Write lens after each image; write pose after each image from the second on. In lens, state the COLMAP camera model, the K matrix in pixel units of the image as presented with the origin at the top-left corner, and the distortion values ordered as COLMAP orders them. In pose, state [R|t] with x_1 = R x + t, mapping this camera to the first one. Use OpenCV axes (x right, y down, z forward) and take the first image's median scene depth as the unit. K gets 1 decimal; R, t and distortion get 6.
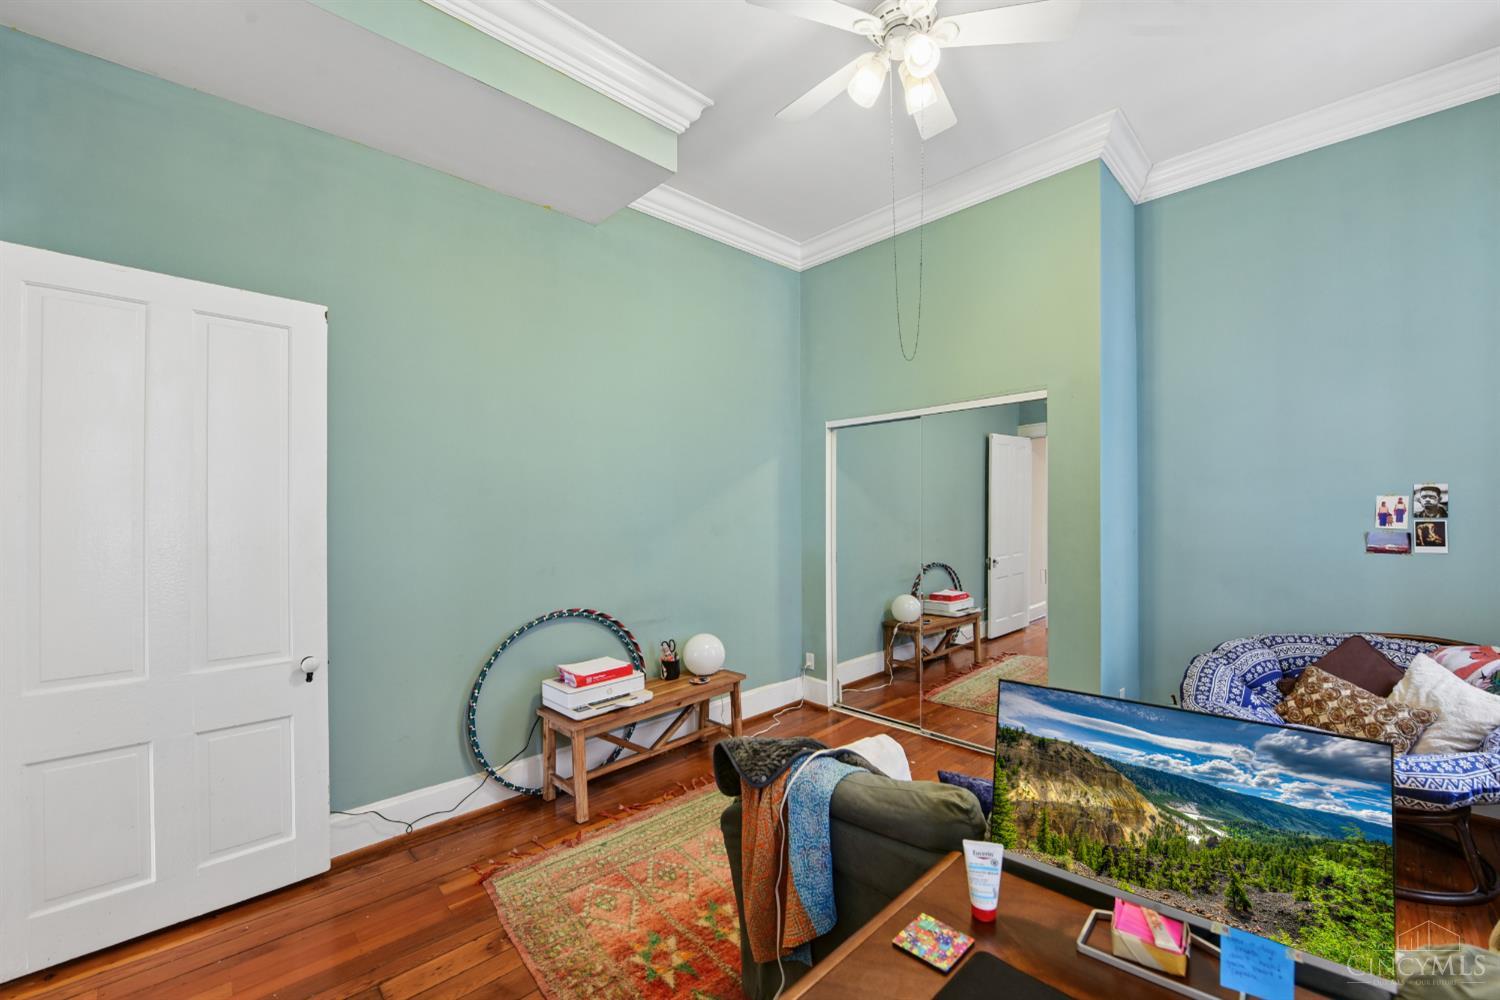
lens RADIAL K [[609.8, 0, 765.0], [0, 609.8, 514.4], [0, 0, 1]] dist [-0.016716, -0.000333]
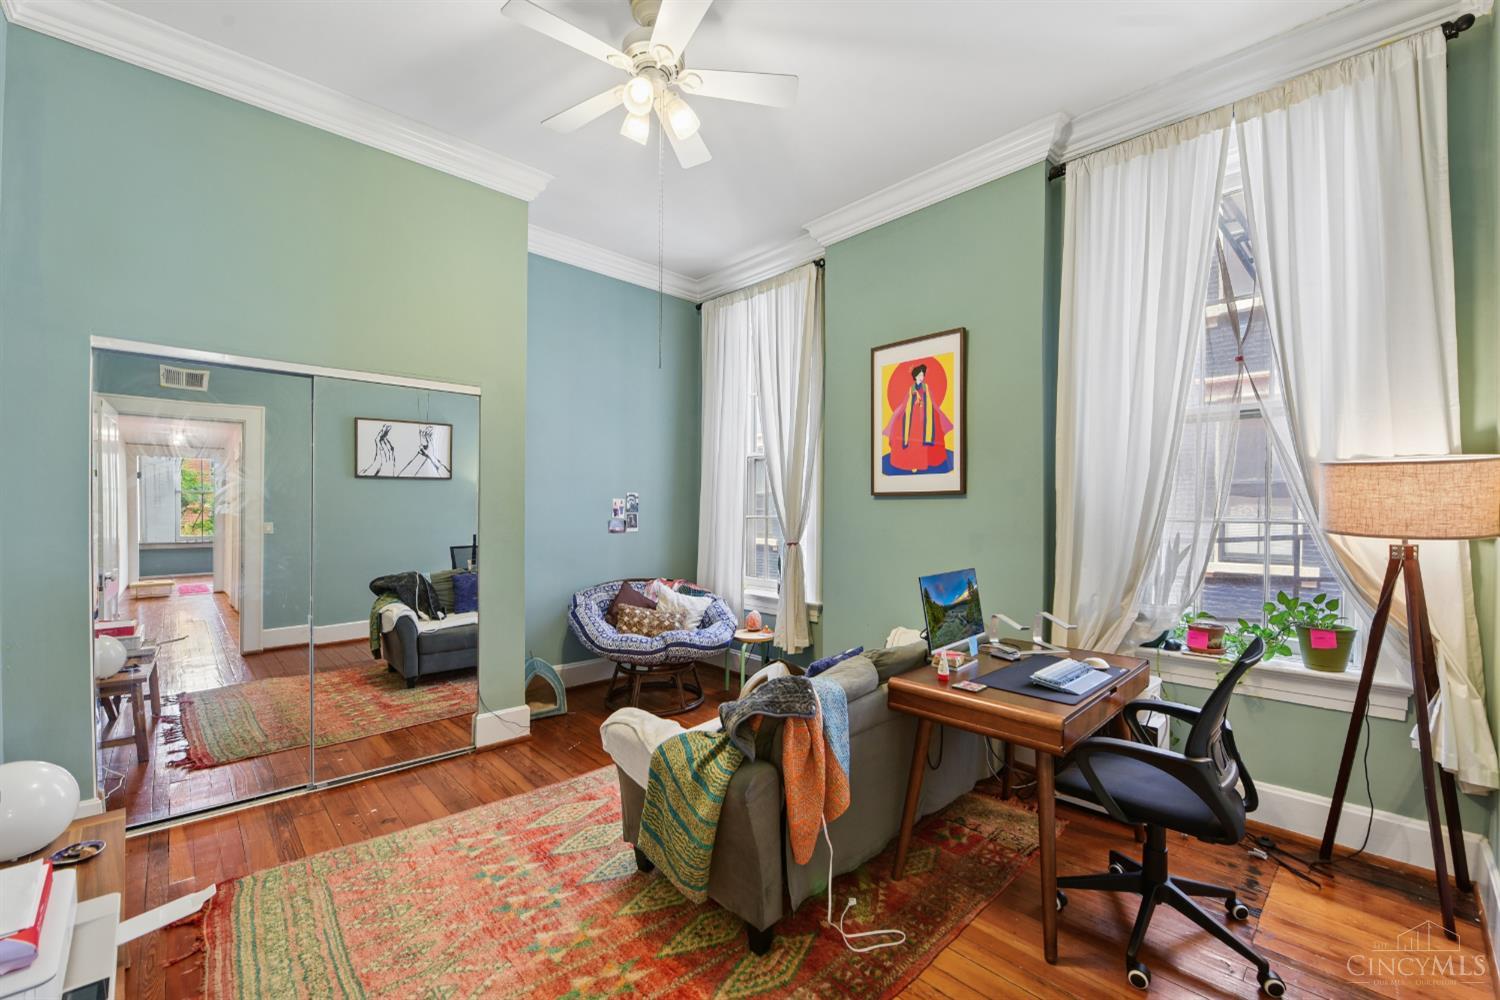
lens RADIAL K [[609.8, 0, 765.0], [0, 609.8, 514.4], [0, 0, 1]] dist [-0.016716, -0.000333]
pose [[-0.000560, 0.002242, 0.999997, -0.676037], [-0.006012, 0.999979, -0.002246, 0.014692], [-0.999982, -0.006013, -0.000547, 0.581095]]
